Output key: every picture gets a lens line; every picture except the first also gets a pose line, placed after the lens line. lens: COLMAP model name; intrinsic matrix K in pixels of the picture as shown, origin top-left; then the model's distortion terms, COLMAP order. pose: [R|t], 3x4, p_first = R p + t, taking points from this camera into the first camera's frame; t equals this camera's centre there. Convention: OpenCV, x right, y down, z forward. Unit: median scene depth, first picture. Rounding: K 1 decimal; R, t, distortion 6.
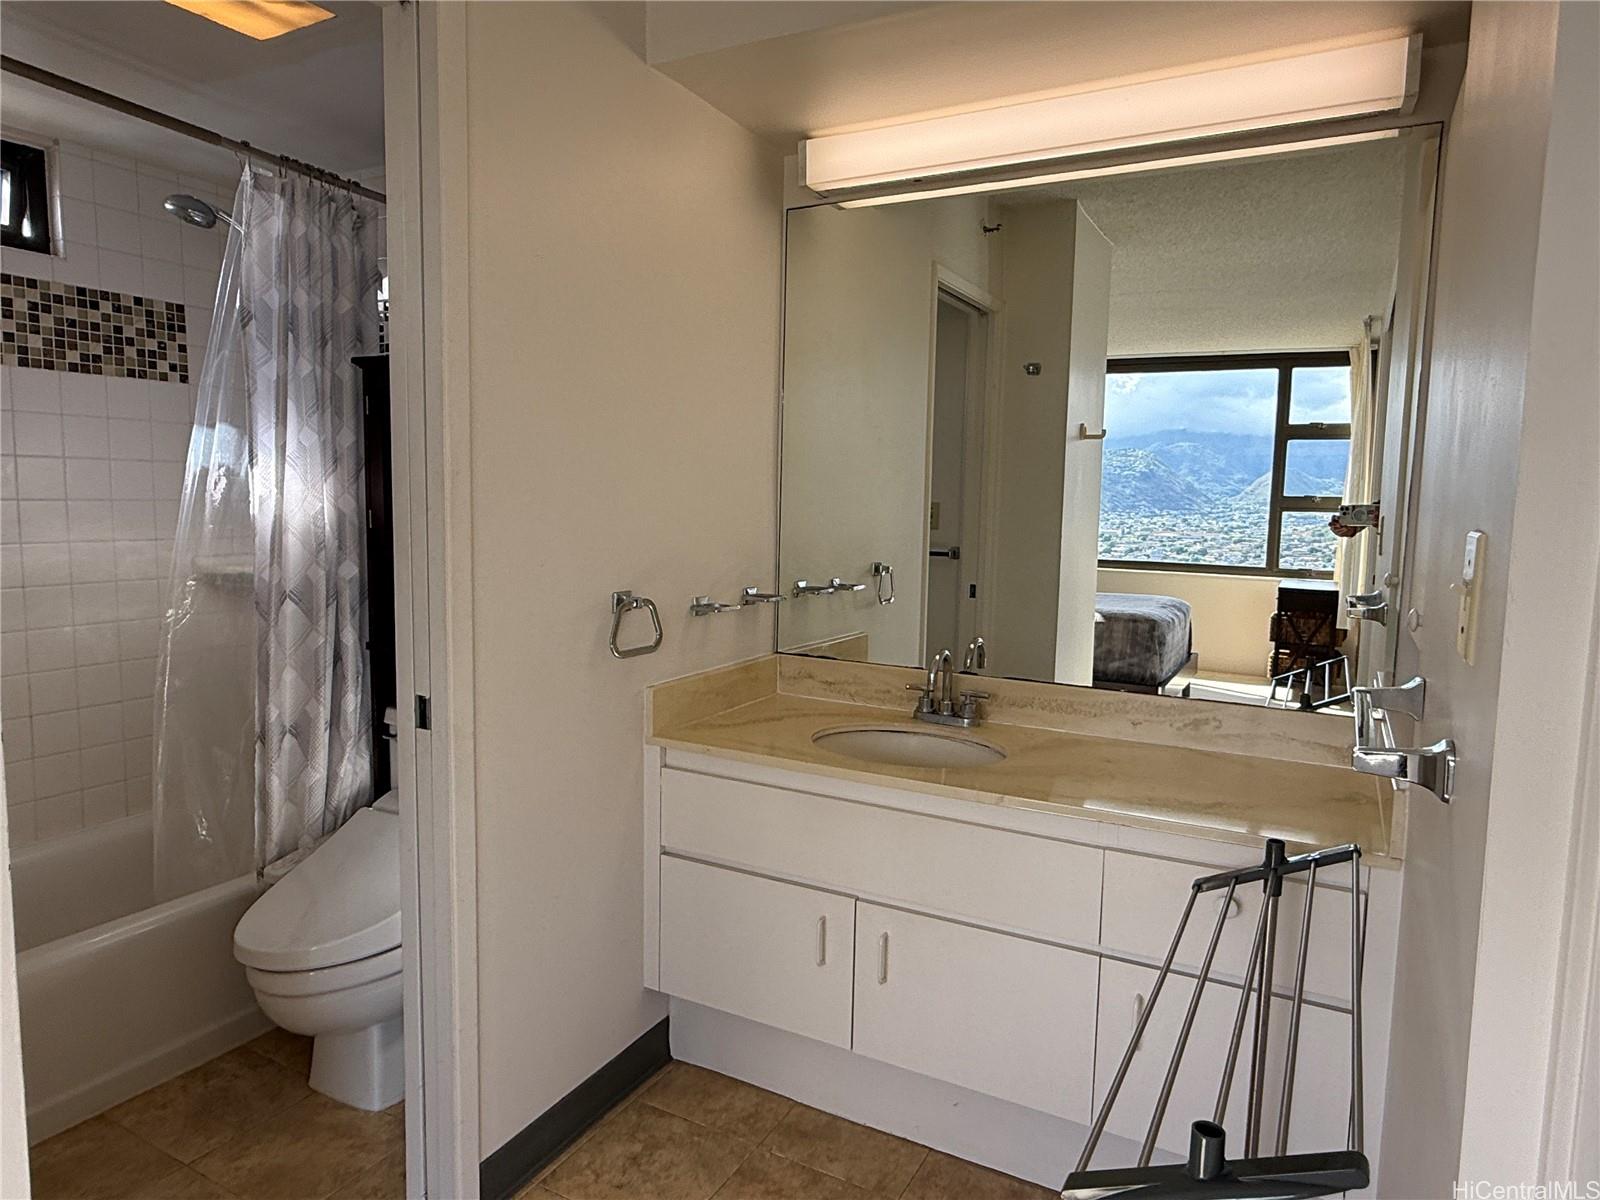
lens RADIAL K [[997.5, 0, 790.9], [0, 997.5, 601.1], [0, 0, 1]] dist [-0.000383, -0.002842]
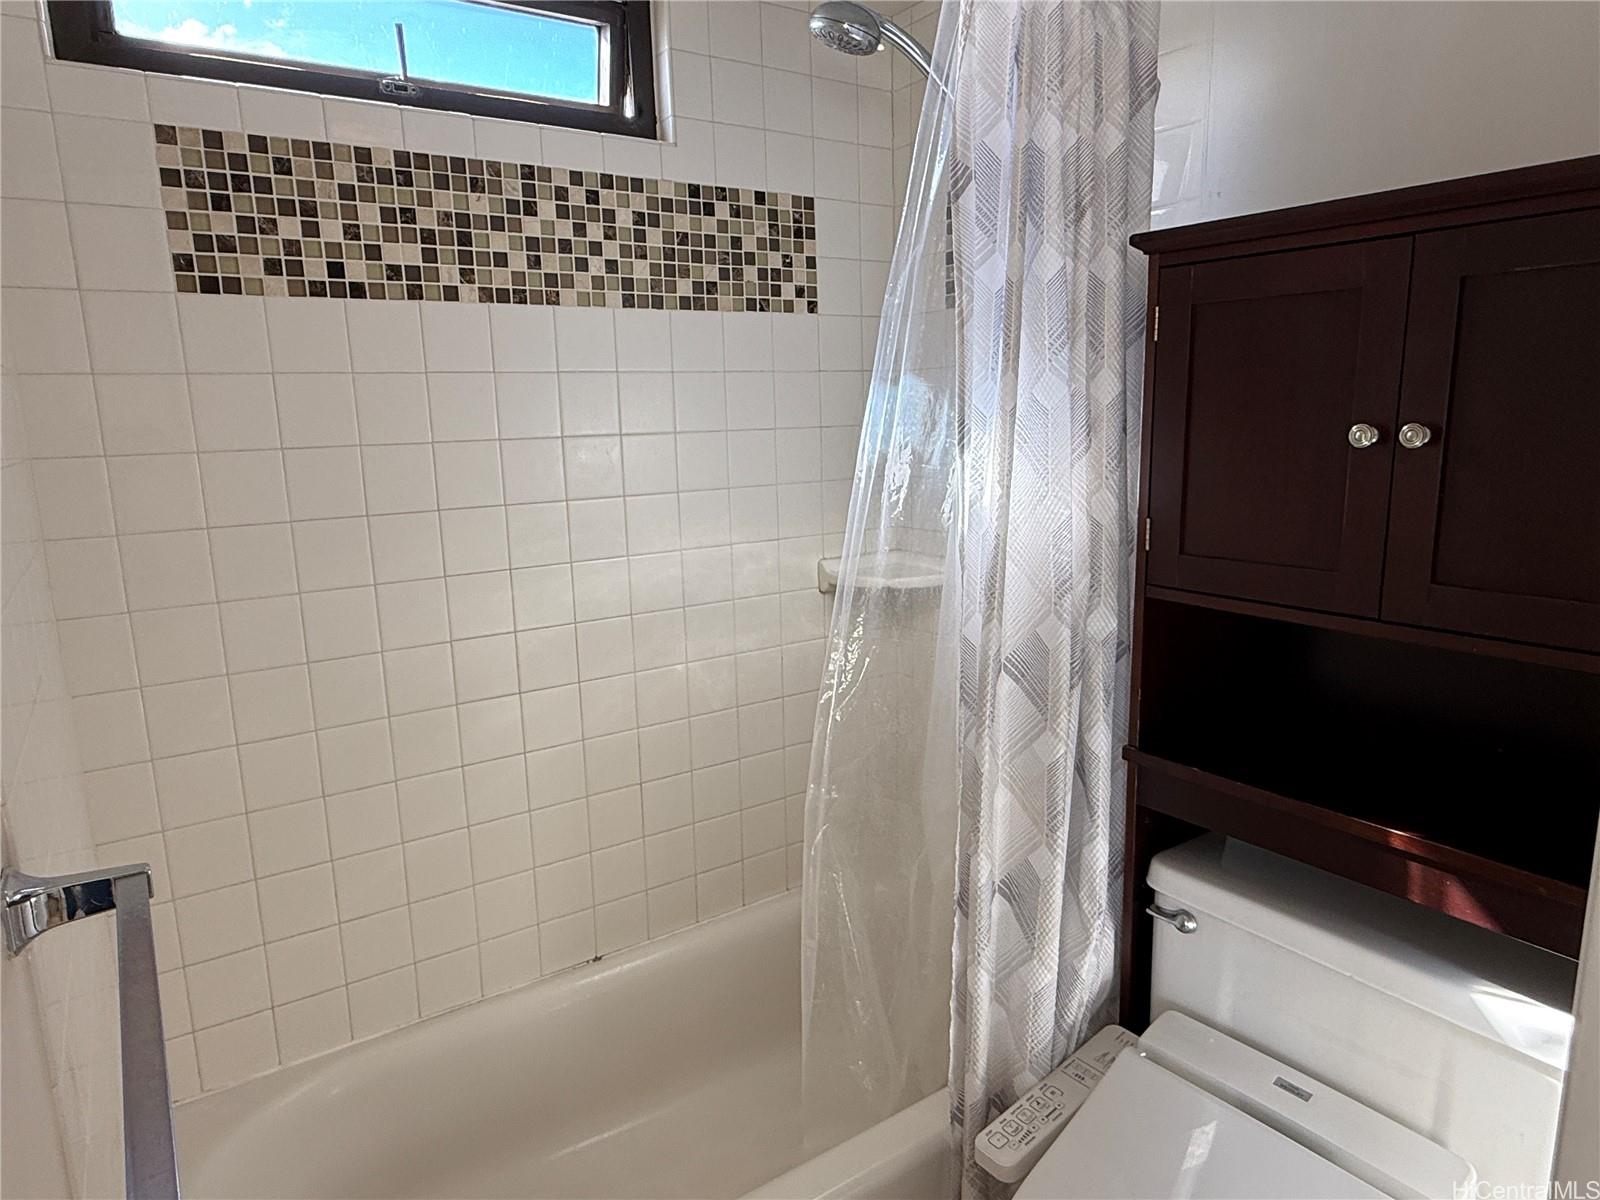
lens RADIAL K [[997.5, 0, 790.9], [0, 997.5, 601.1], [0, 0, 1]] dist [-0.000383, -0.002842]
pose [[0.888664, 0.045320, -0.456314, -0.333493], [-0.004541, 0.995925, 0.090070, -0.091641], [0.458536, -0.077970, 0.885249, 0.407057]]
